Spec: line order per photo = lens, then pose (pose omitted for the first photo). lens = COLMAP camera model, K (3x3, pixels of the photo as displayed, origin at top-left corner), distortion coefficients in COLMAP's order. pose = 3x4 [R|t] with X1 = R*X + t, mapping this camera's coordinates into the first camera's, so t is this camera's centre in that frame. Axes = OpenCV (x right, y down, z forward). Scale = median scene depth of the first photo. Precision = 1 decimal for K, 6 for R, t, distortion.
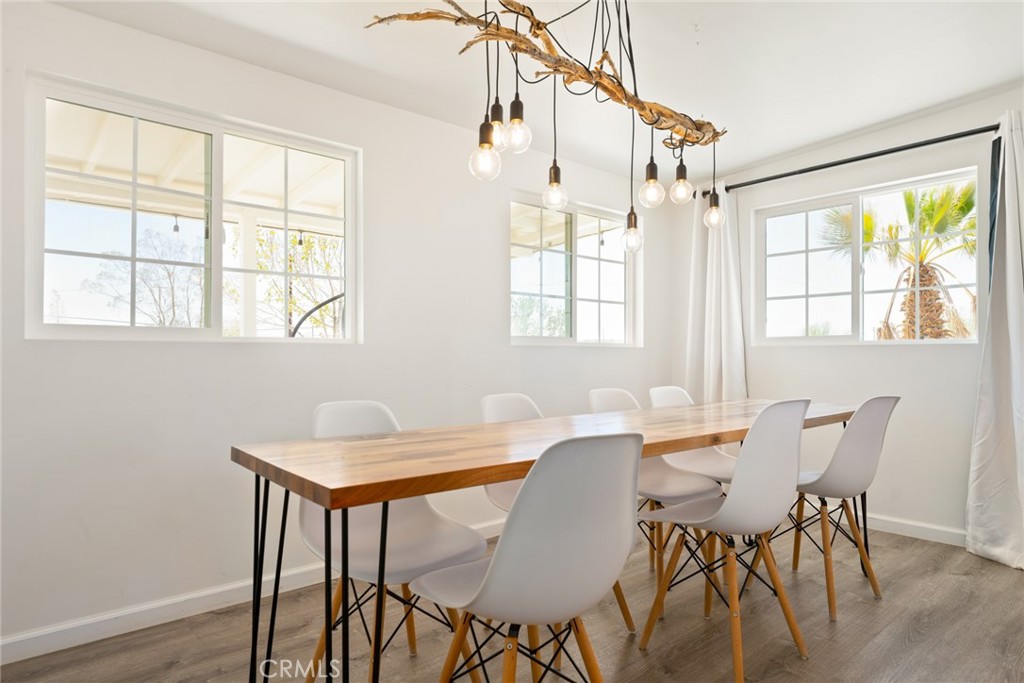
lens RADIAL K [[596.2, 0, 512.0], [0, 596.2, 341.5], [0, 0, 1]] dist [-0.042075, 0.000109]
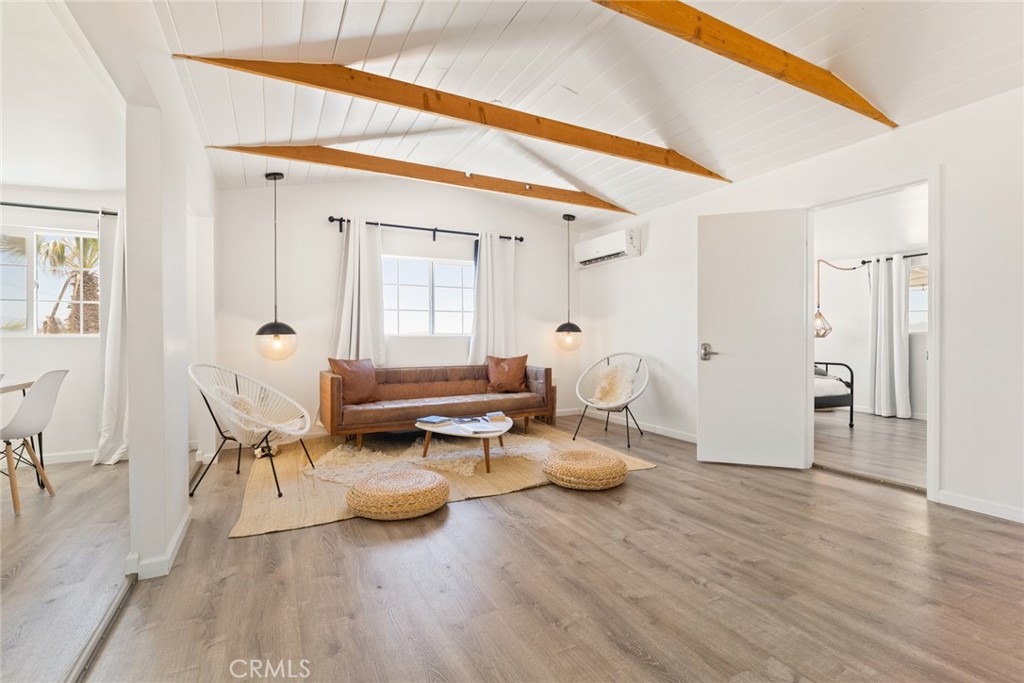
lens RADIAL K [[458.1, 0, 507.2], [0, 458.1, 325.5], [0, 0, 1]] dist [-0.000131, -0.000453]
pose [[0.214785, 0.015943, 0.976531, -0.343841], [-0.003516, 0.999873, -0.015550, -0.017782], [-0.976655, -0.000094, 0.214813, -0.502287]]
